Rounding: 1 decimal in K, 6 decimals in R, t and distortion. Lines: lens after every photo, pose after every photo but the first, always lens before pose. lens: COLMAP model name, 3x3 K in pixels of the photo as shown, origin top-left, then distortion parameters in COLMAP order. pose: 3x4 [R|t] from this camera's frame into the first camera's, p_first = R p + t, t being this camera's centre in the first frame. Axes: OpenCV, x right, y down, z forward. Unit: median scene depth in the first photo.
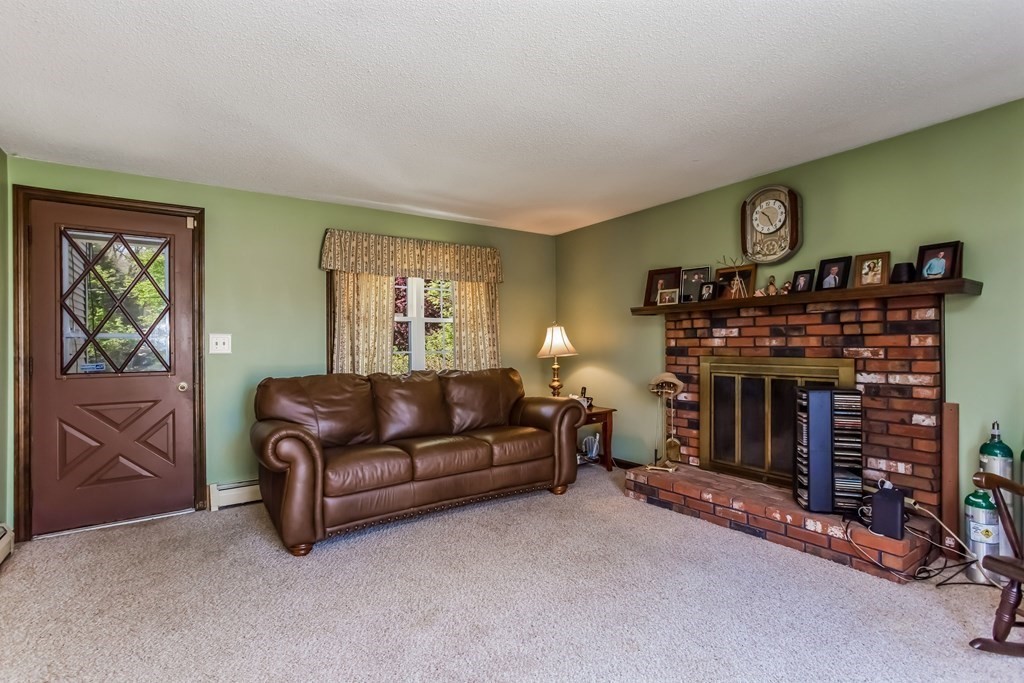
lens RADIAL K [[494.5, 0, 508.7], [0, 494.5, 328.6], [0, 0, 1]] dist [-0.005592, 0.000716]
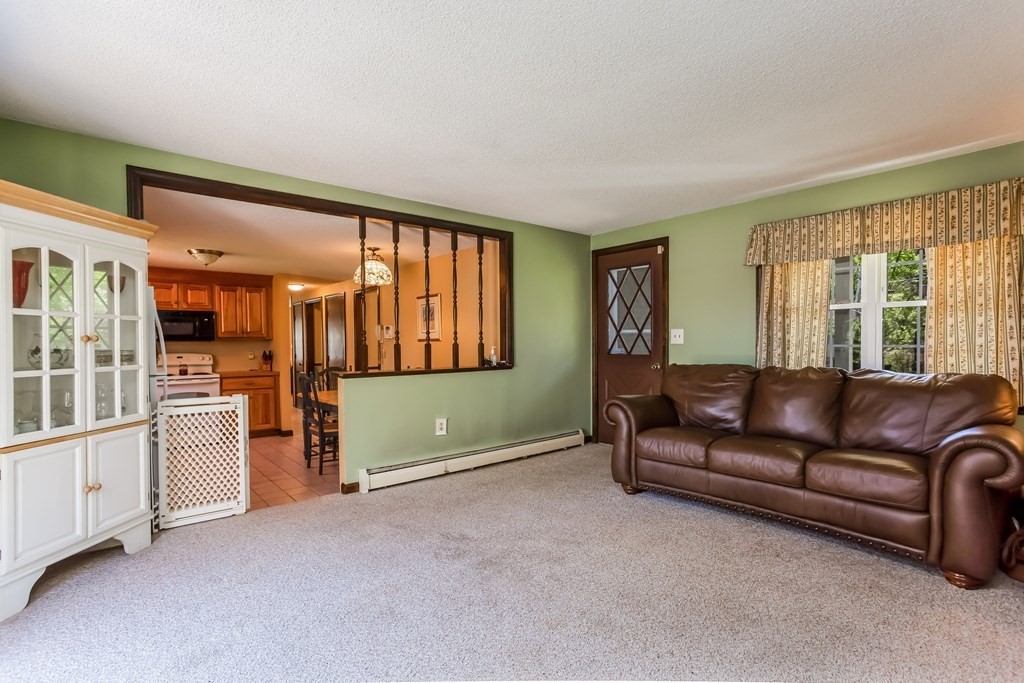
lens RADIAL K [[477.0, 0, 512.0], [0, 477.0, 337.7], [0, 0, 1]] dist [-0.033354, 0.031624]
pose [[0.123769, 0.003661, -0.992304, 0.637724], [0.033624, 0.999403, 0.007881, 0.009540], [0.991741, -0.034340, 0.123572, 0.414213]]
